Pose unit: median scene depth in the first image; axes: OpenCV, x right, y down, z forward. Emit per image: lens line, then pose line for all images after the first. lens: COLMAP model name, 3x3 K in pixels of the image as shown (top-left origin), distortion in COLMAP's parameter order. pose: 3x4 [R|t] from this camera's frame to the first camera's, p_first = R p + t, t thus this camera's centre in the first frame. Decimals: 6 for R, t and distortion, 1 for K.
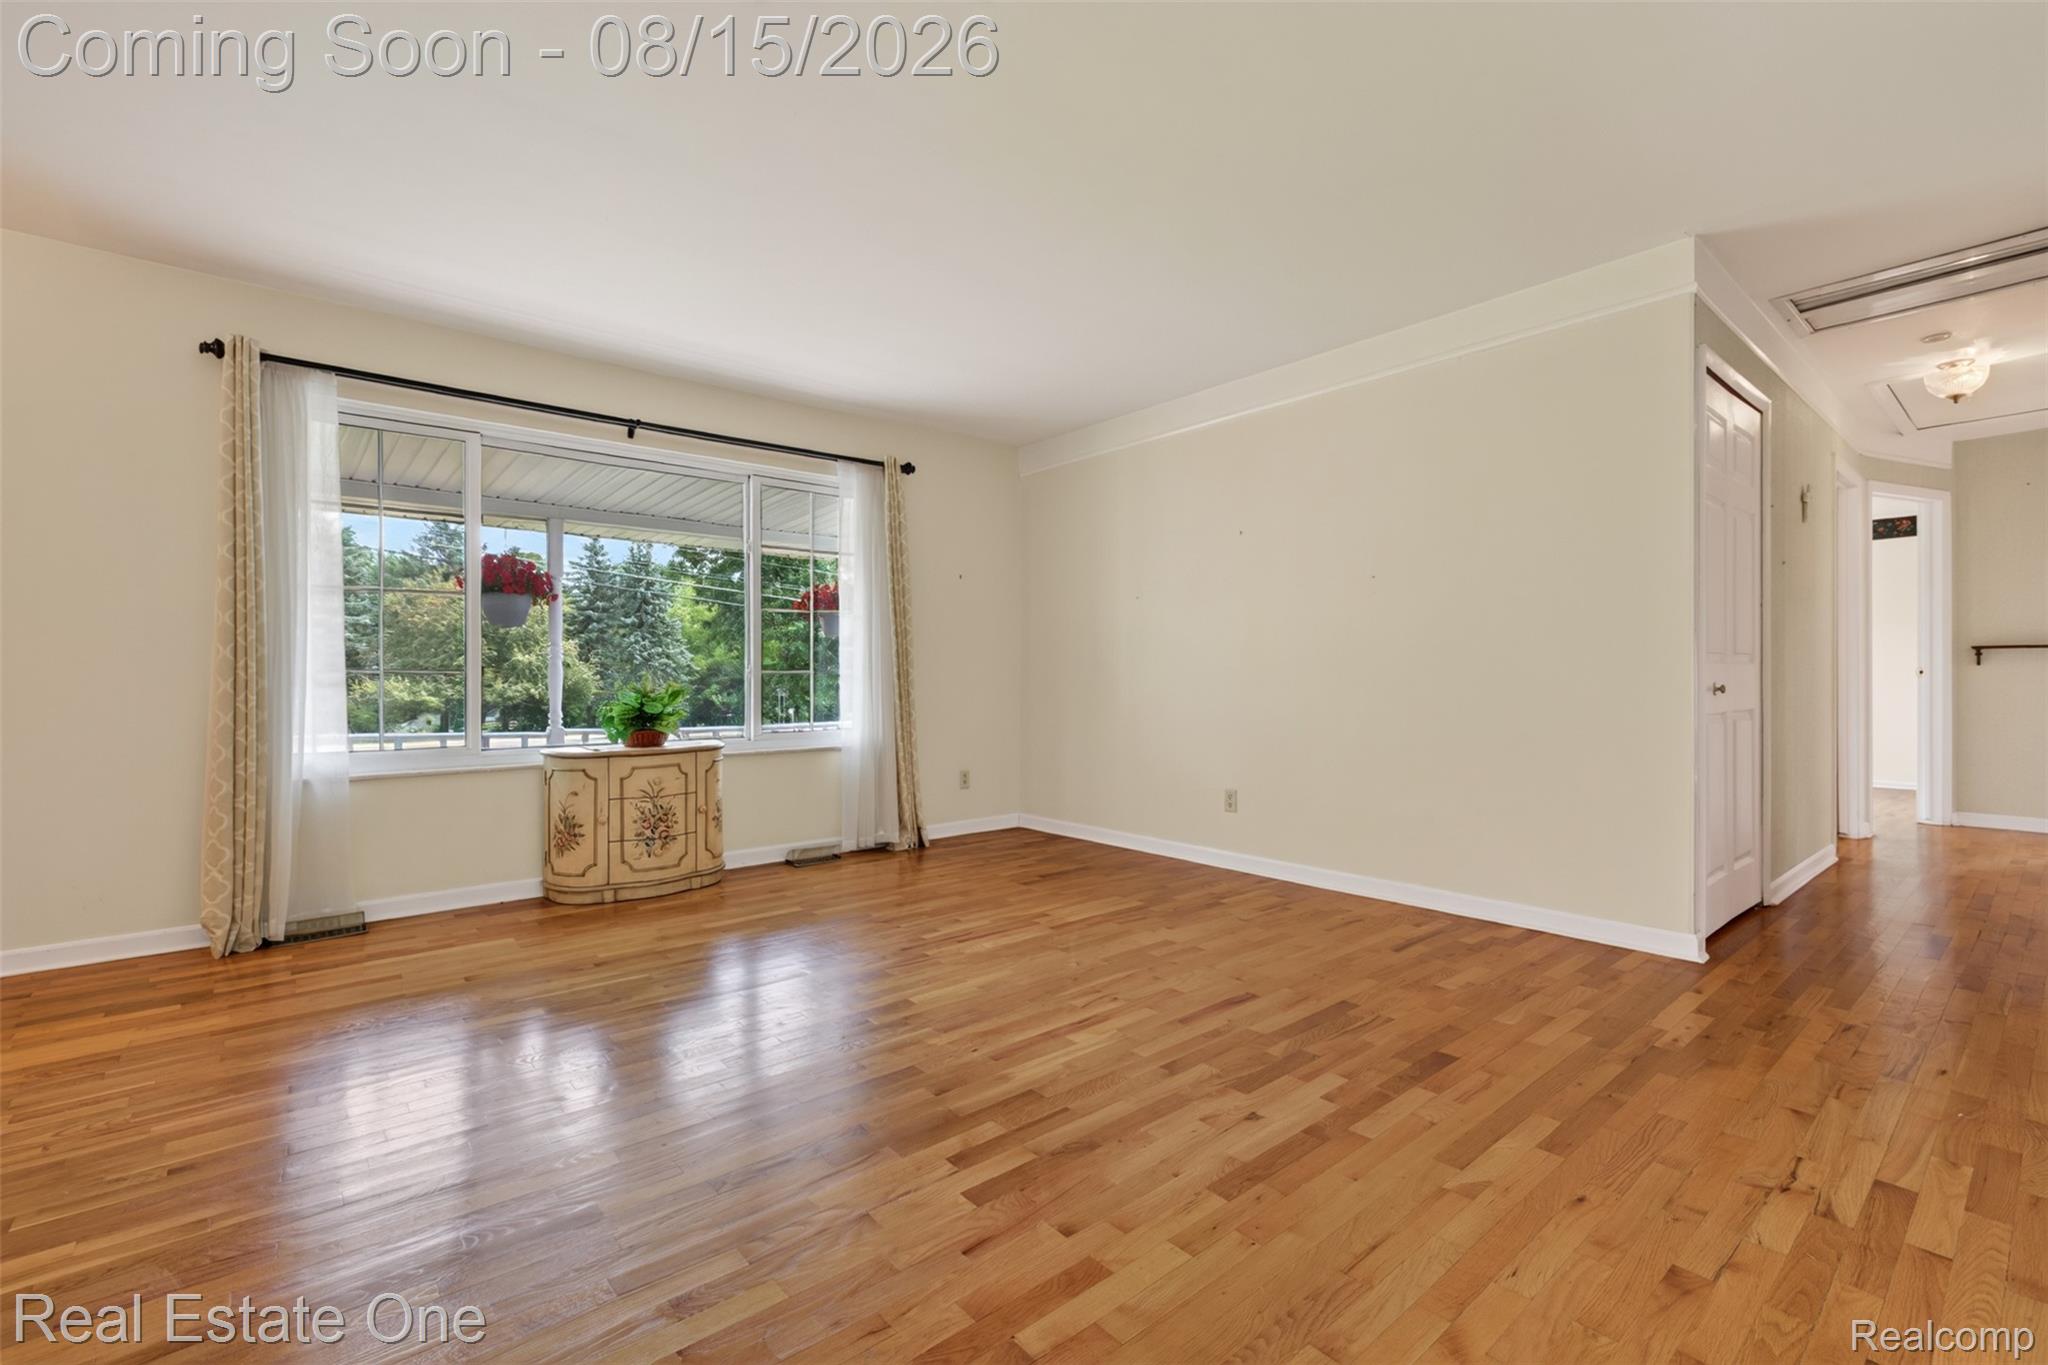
lens RADIAL K [[865.7, 0, 1024.0], [0, 865.7, 682.5], [0, 0, 1]] dist [0.000372, 0.000032]
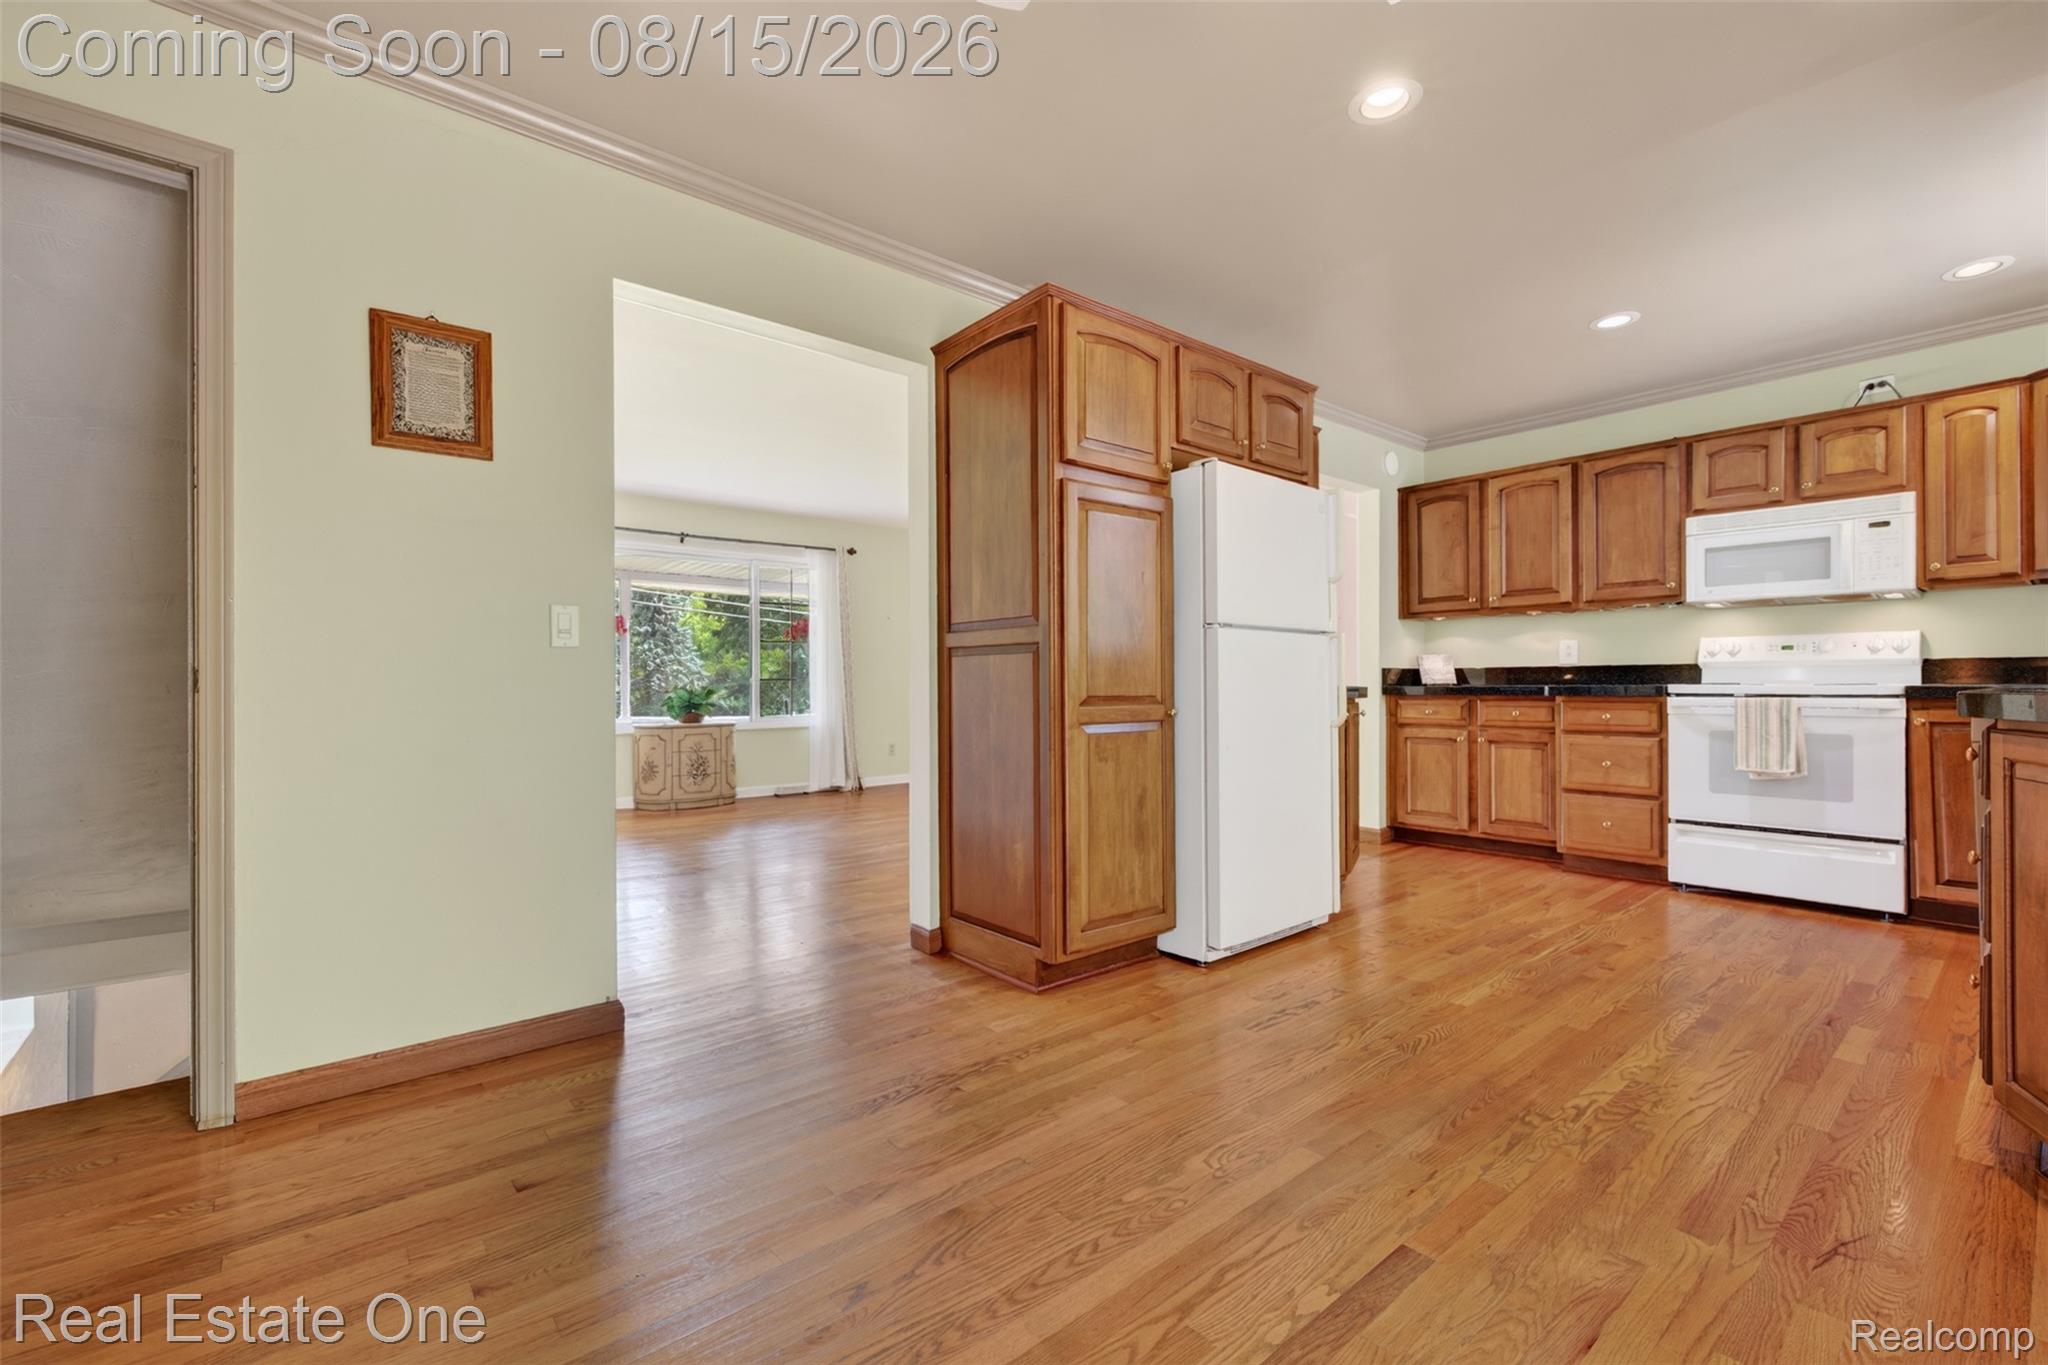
lens RADIAL K [[847.6, 0, 1024.0], [0, 847.6, 682.5], [0, 0, 1]] dist [0.000518, 0.000018]
pose [[0.999997, -0.002223, -0.001263, 0.188400], [0.002216, 0.999984, -0.005183, 0.002172], [0.001274, 0.005180, 0.999986, -0.569566]]
